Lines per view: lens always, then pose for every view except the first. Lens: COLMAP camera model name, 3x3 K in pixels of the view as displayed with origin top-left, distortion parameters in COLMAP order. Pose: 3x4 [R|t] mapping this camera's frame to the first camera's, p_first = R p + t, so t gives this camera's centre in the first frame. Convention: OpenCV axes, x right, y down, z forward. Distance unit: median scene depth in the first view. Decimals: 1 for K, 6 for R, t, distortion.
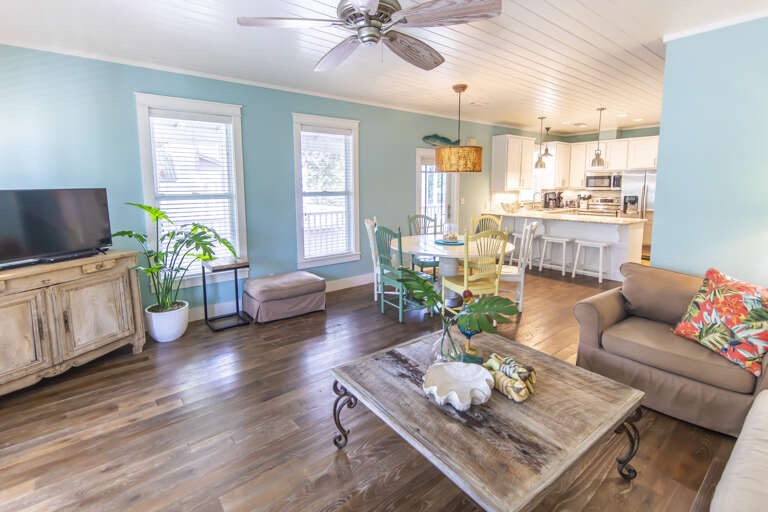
lens RADIAL K [[353.2, 0, 391.0], [0, 353.2, 234.9], [0, 0, 1]] dist [0.003455, 0.000368]
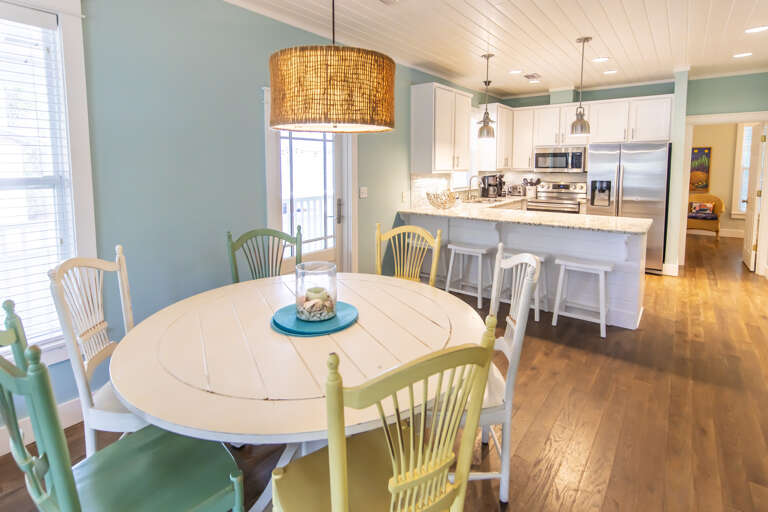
lens RADIAL K [[380.7, 0, 417.7], [0, 380.7, 190.4], [0, 0, 1]] dist [0.001013, 0.001028]
pose [[0.952531, -0.015866, 0.304028, 0.099330], [0.038780, 0.996829, -0.069477, -0.052480], [-0.301961, 0.077970, 0.950126, 0.392382]]
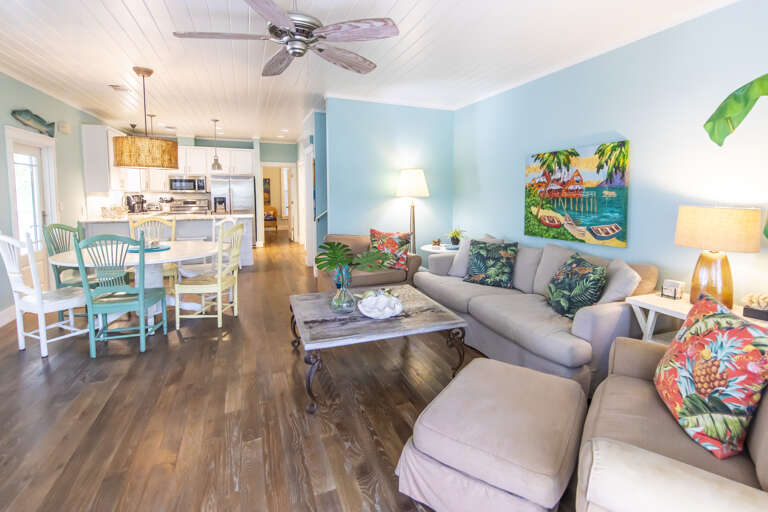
lens RADIAL K [[368.7, 0, 380.0], [0, 368.7, 249.7], [0, 0, 1]] dist [-0.002205, 0.000907]
pose [[0.299189, -0.142727, 0.943459, -0.349059], [0.129287, 0.985695, 0.108117, -0.001117], [-0.945394, 0.089630, 0.313362, 0.124855]]
